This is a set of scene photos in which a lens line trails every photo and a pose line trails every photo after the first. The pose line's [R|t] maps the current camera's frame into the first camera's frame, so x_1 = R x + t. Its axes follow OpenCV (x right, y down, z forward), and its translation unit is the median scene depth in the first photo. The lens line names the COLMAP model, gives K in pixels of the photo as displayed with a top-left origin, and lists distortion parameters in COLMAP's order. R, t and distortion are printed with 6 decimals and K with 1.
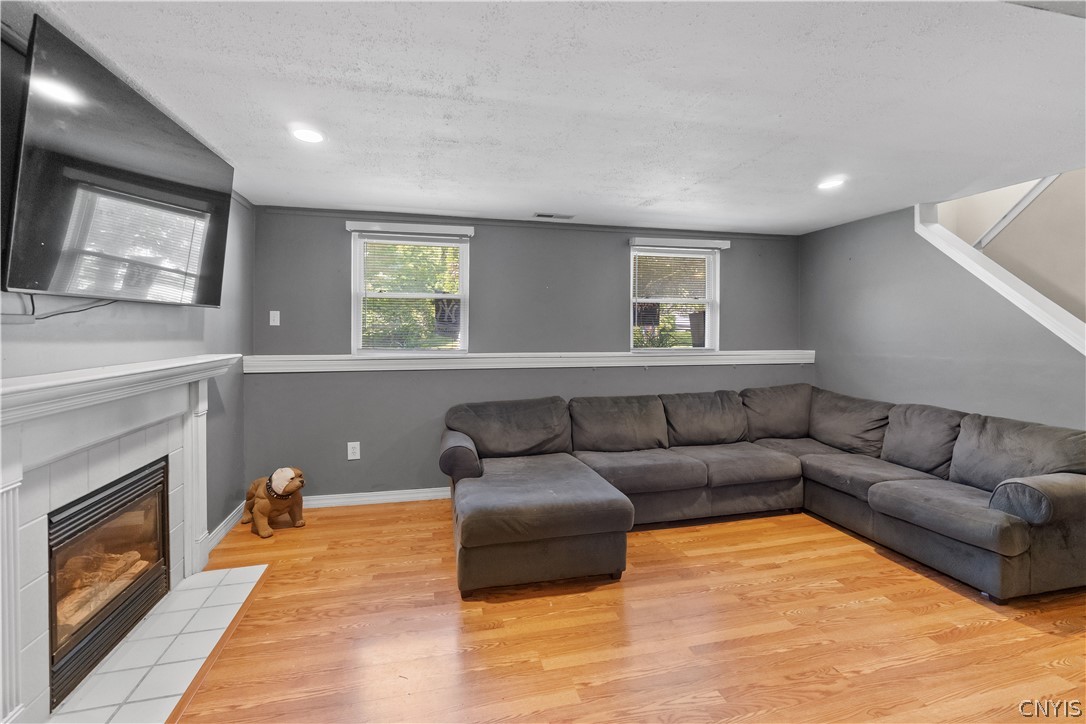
lens RADIAL K [[482.2, 0, 544.7], [0, 482.2, 338.1], [0, 0, 1]] dist [-0.003178, -0.000202]
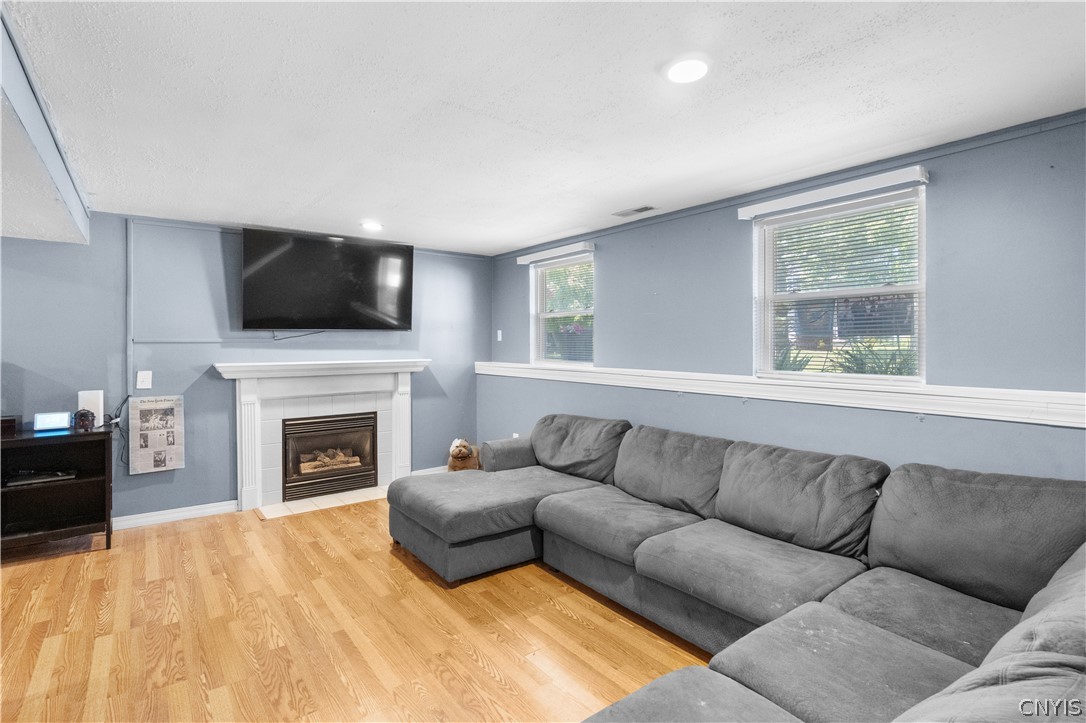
lens RADIAL K [[528.9, 0, 541.7], [0, 528.9, 346.5], [0, 0, 1]] dist [-0.000636, -0.000038]
pose [[0.396009, 0.002804, -0.918242, 1.207029], [-0.014605, 0.999888, -0.003245, -0.008731], [0.918131, 0.014696, 0.396005, 0.702129]]
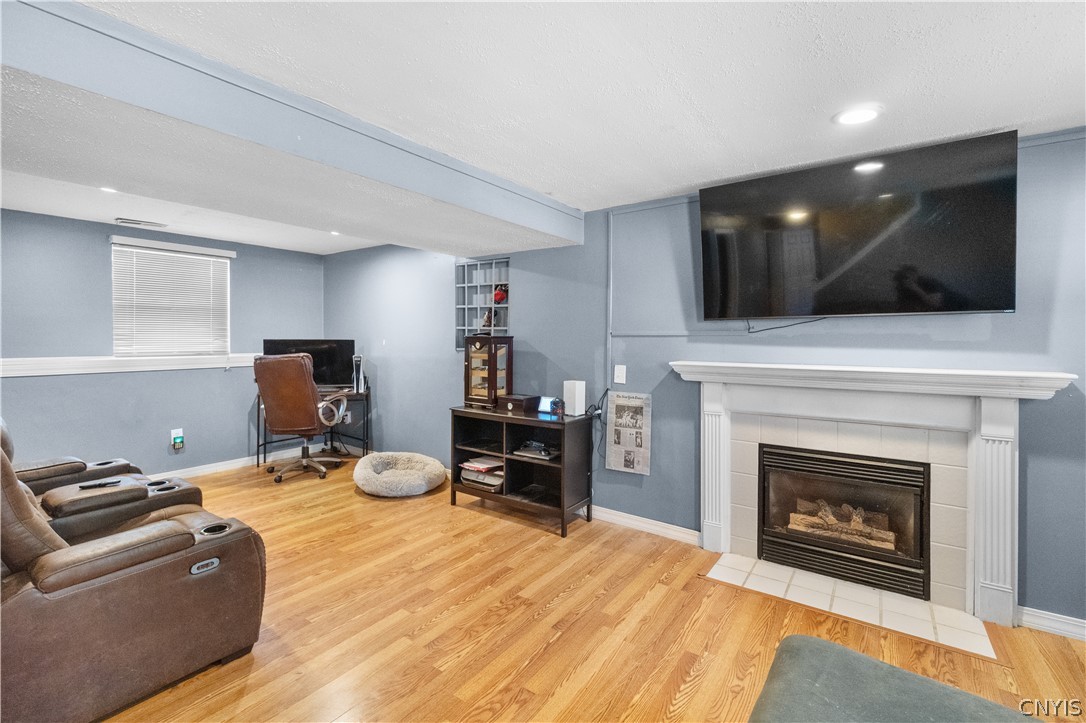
lens RADIAL K [[482.2, 0, 544.7], [0, 482.2, 337.6], [0, 0, 1]] dist [-0.003178, -0.000202]
pose [[-0.758663, -0.001598, -0.651482, 0.433764], [-0.015850, 0.999746, 0.016005, -0.020848], [0.651291, 0.022468, -0.758496, 1.118577]]
